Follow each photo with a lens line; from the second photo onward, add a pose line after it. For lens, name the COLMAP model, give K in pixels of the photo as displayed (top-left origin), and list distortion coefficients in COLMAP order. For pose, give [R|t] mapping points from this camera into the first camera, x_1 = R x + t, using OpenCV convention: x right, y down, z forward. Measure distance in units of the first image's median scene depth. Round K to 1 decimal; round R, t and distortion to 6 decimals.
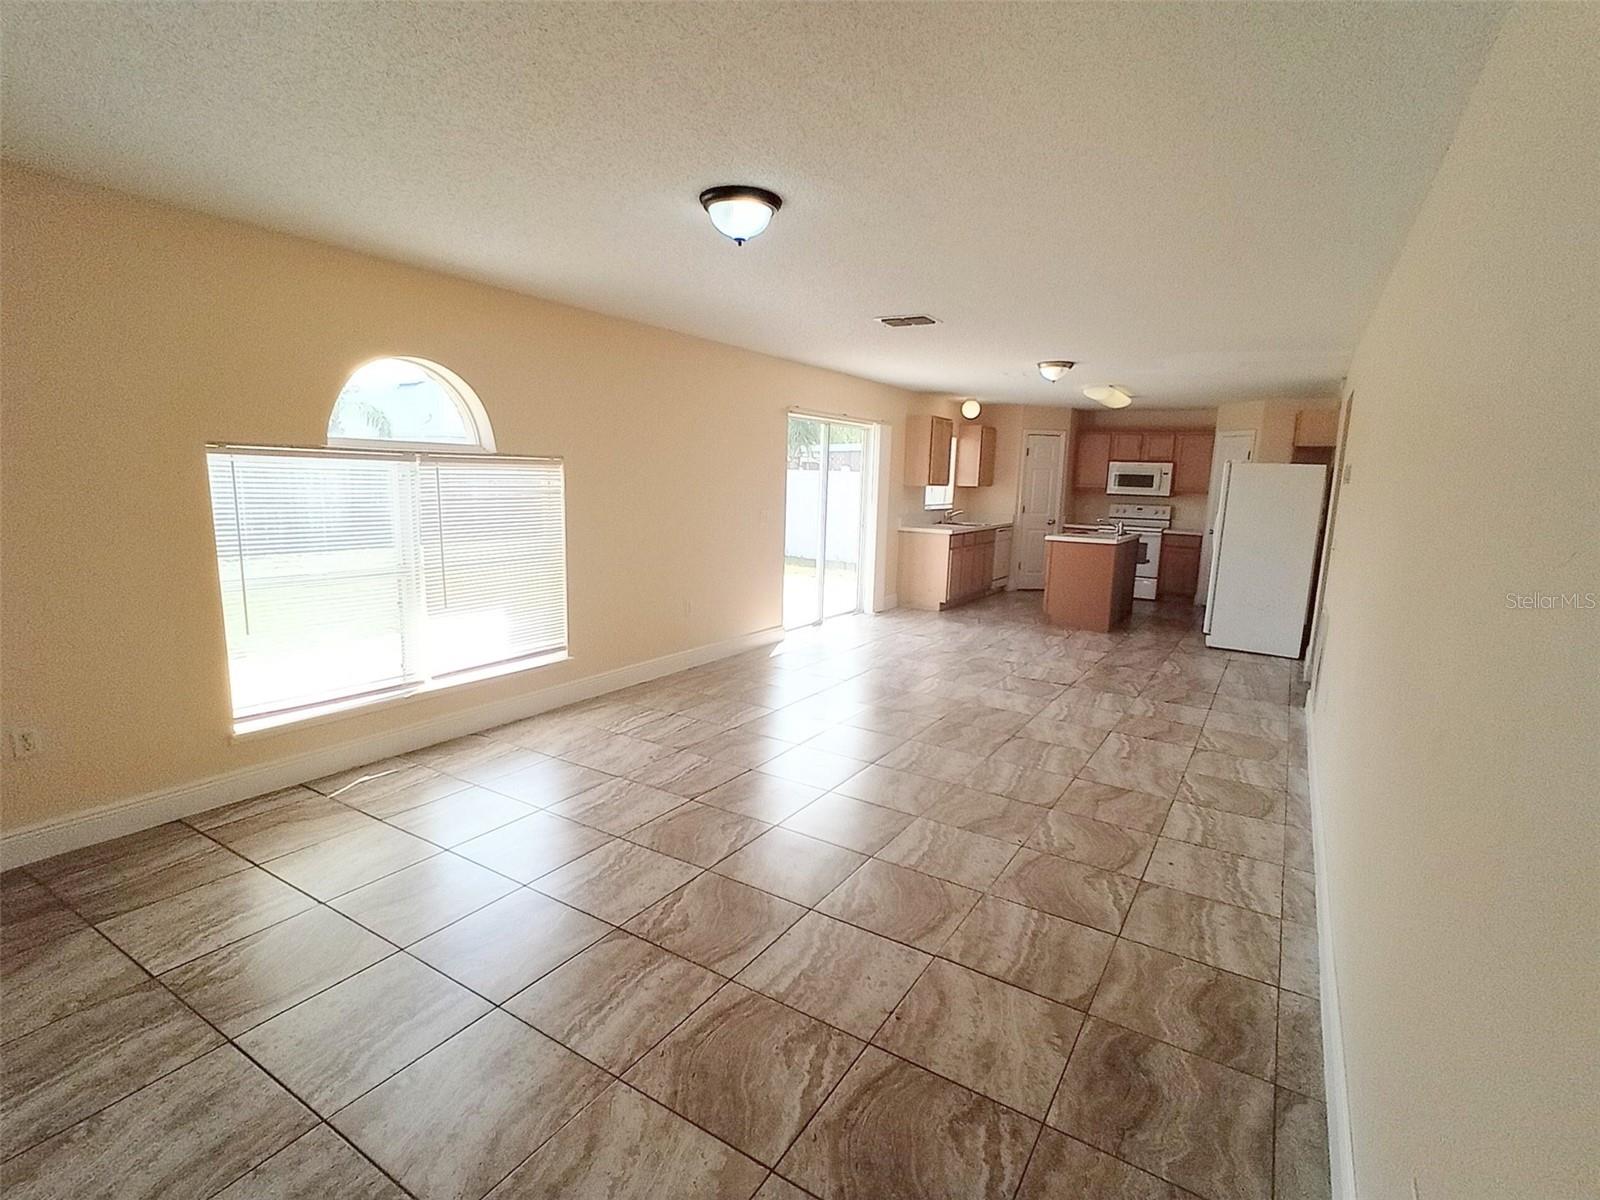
lens RADIAL K [[776.6, 0, 795.5], [0, 776.6, 597.3], [0, 0, 1]] dist [0.000323, -0.000374]
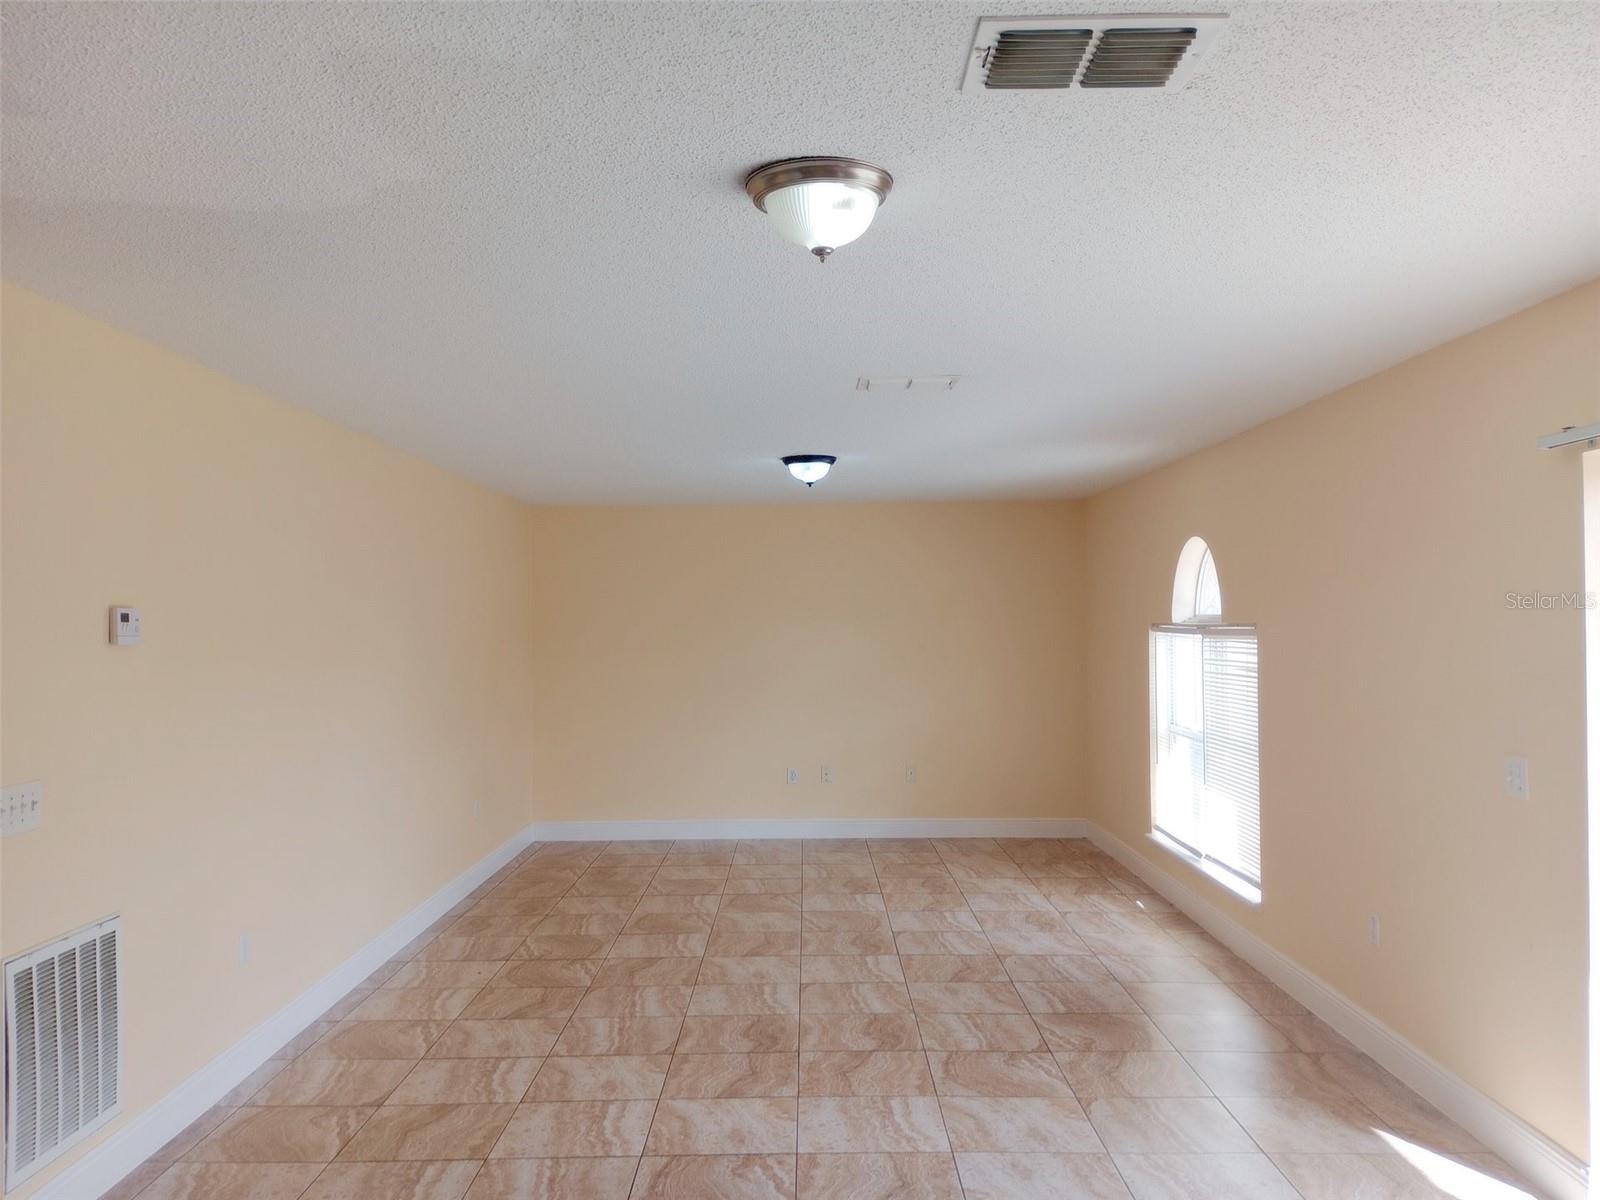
lens RADIAL K [[1286.1, 0, 797.6], [0, 1286.1, 603.1], [0, 0, 1]] dist [0.014262, -0.013047]
pose [[-0.843571, -0.031239, -0.536108, 0.817114], [-0.103332, 0.989094, 0.104959, -0.318214], [0.526983, 0.143937, -0.837599, 2.005297]]
